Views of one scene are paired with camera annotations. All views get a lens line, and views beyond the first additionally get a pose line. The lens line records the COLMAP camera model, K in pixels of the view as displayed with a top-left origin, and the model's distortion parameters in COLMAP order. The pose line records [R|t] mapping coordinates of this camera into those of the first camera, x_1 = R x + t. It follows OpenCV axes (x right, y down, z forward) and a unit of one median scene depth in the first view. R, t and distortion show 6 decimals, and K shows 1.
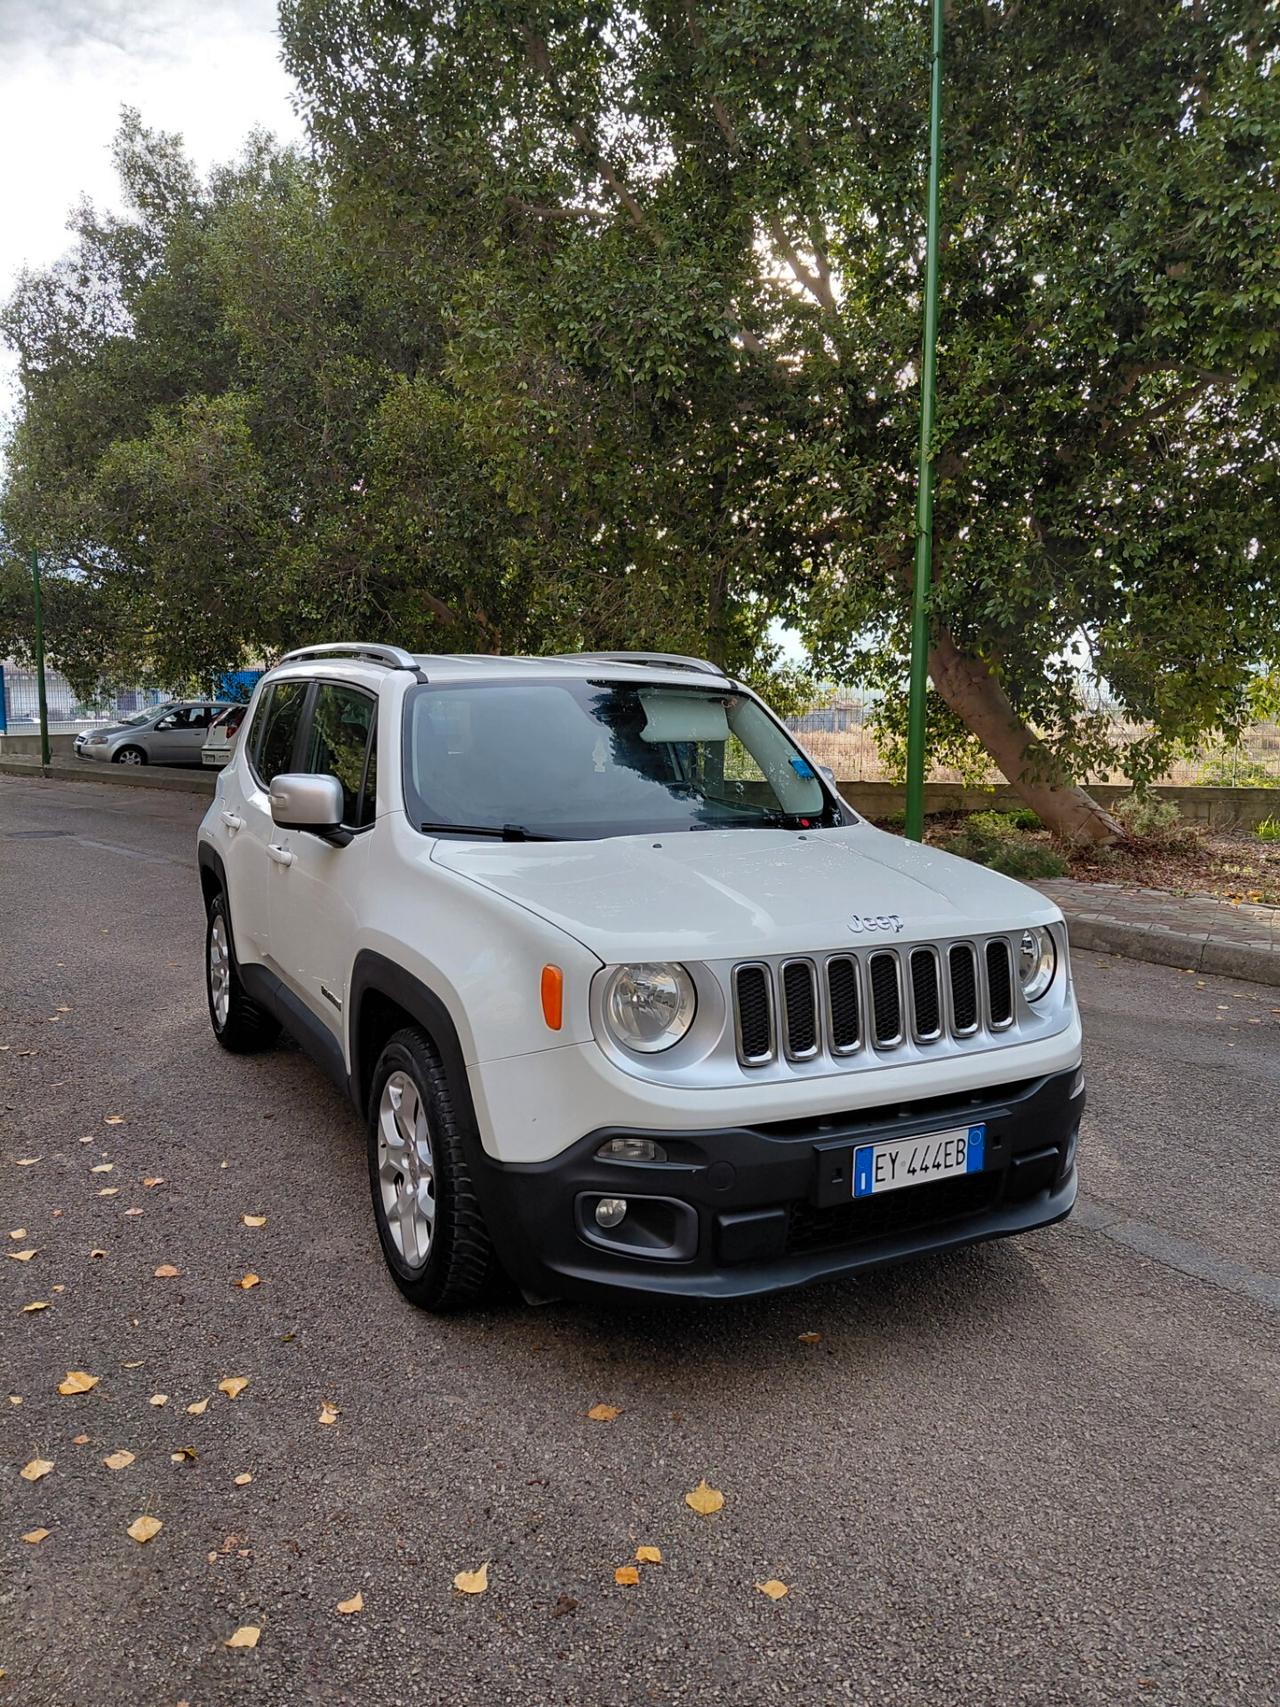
lens RADIAL K [[1291.1, 0, 641.2], [0, 1291.1, 817.4], [0, 0, 1]] dist [0.030574, -0.067478]
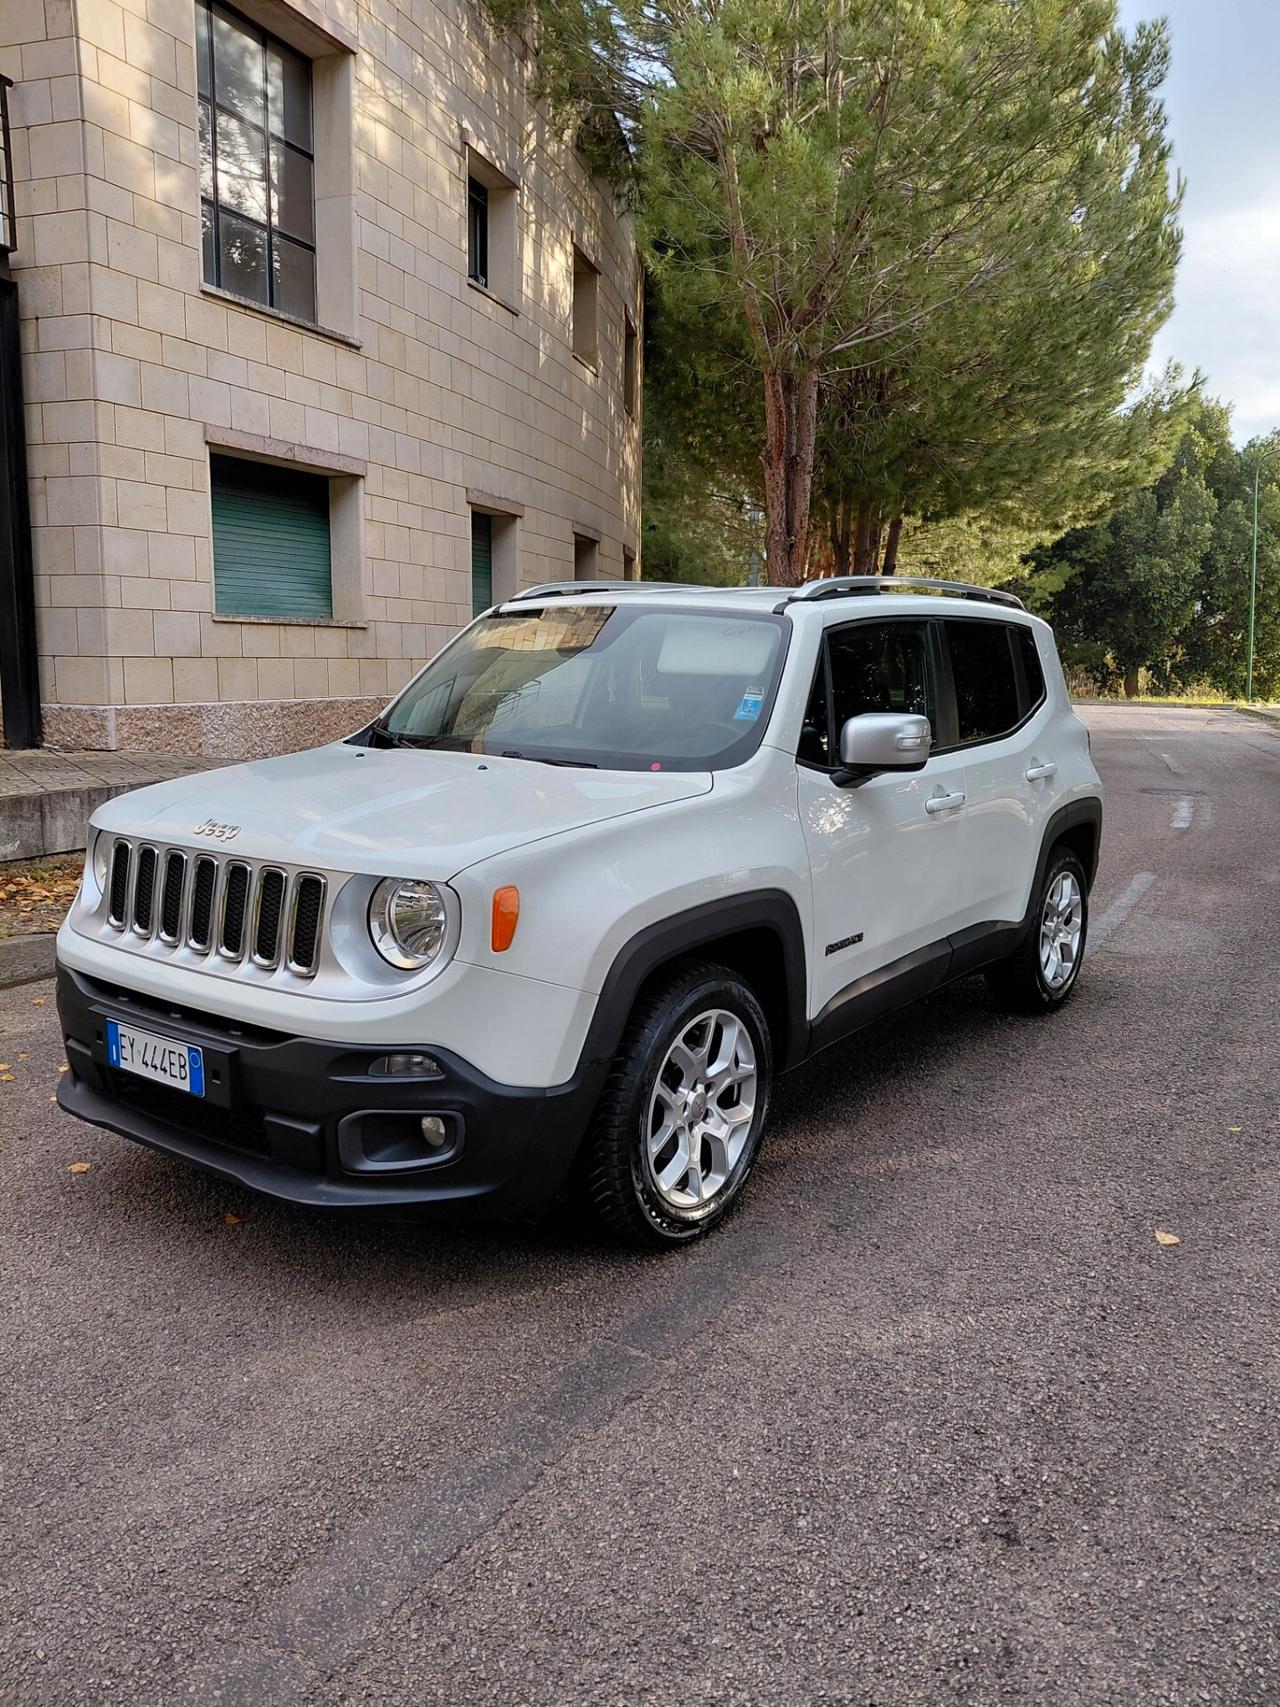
lens RADIAL K [[1291.1, 0, 641.2], [0, 1291.1, 817.4], [0, 0, 1]] dist [0.030574, -0.067478]
pose [[0.425152, 0.114460, -0.897856, 0.890445], [-0.094100, 0.992186, 0.081928, -0.031335], [0.900217, 0.049656, 0.432601, 0.620641]]
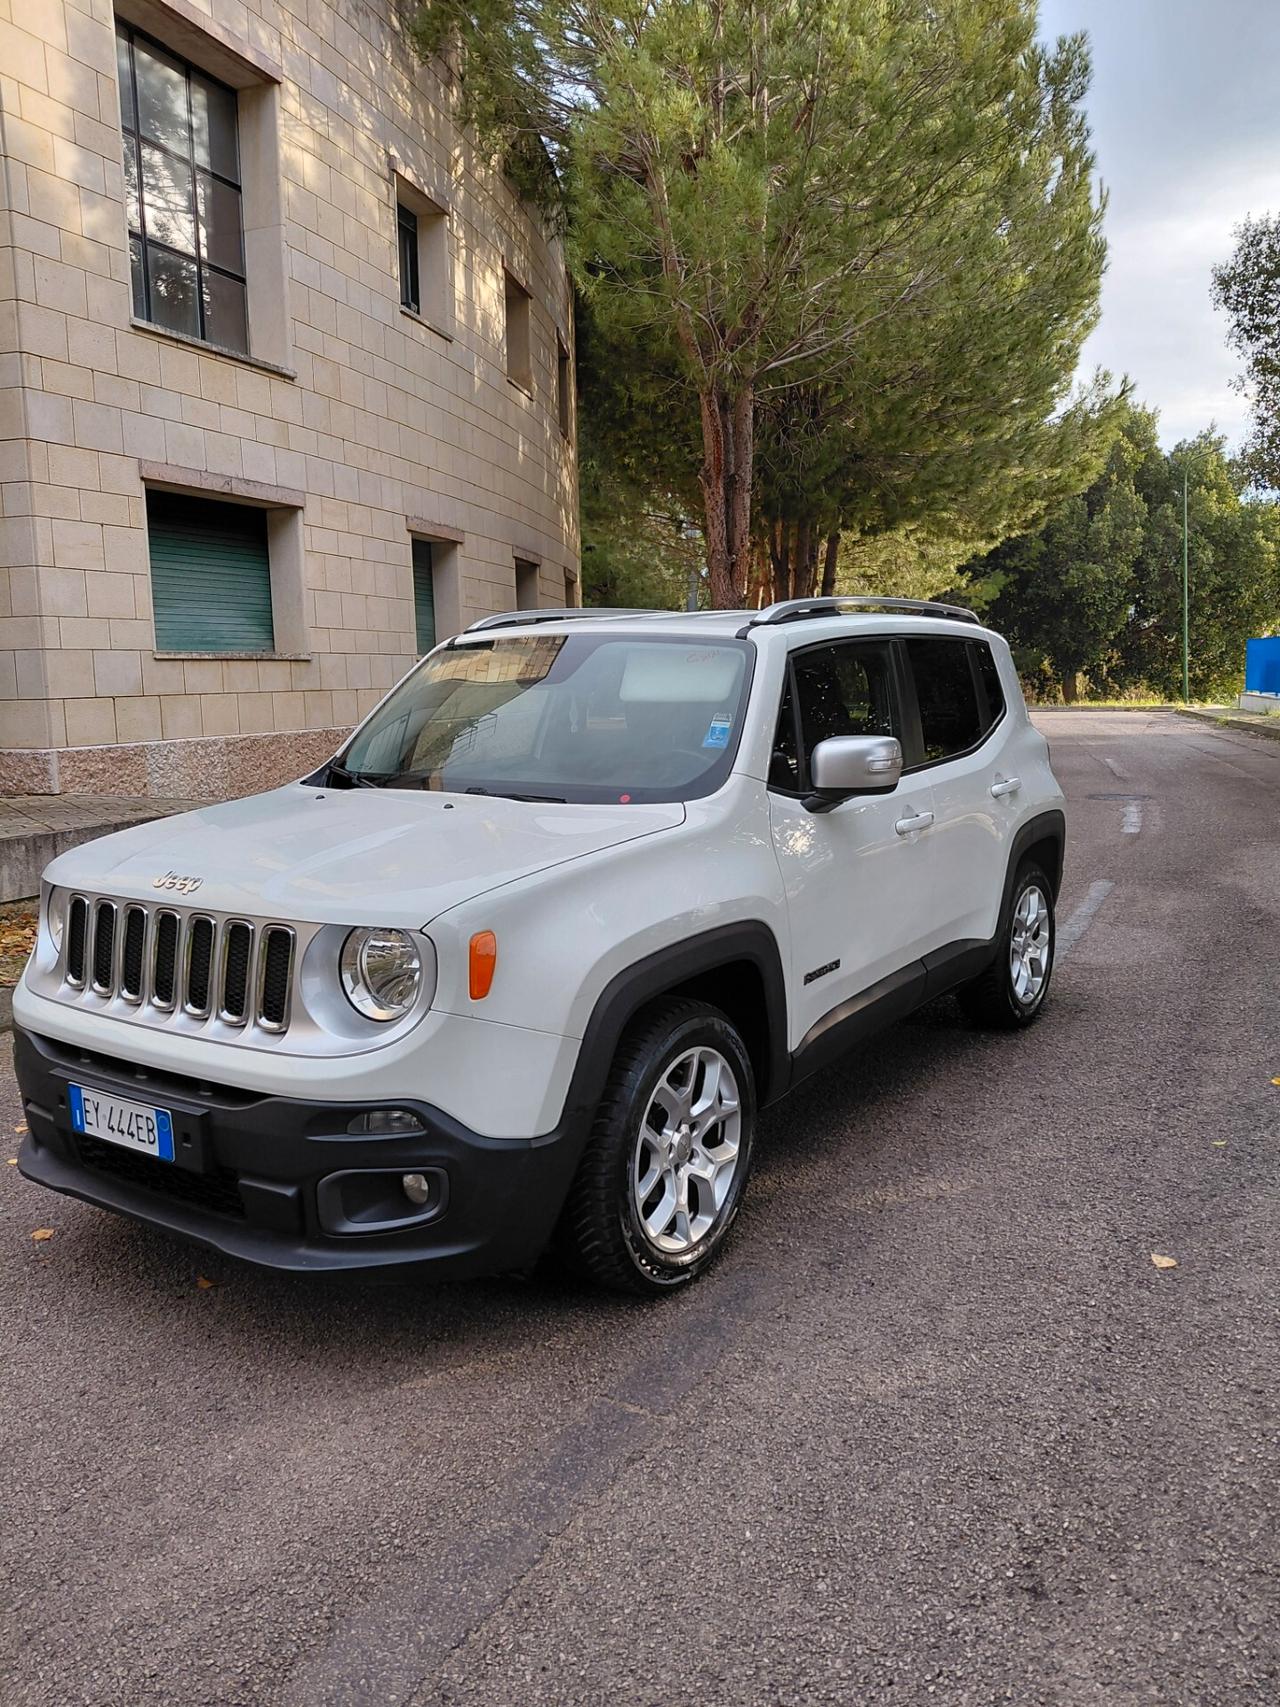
lens RADIAL K [[1290.2, 0, 618.9], [0, 1290.2, 825.3], [0, 0, 1]] dist [0.030016, -0.065894]
pose [[0.451232, 0.091012, -0.887754, 0.865019], [-0.060775, 0.995610, 0.071178, -0.037771], [0.890335, 0.021836, 0.454782, 0.614082]]
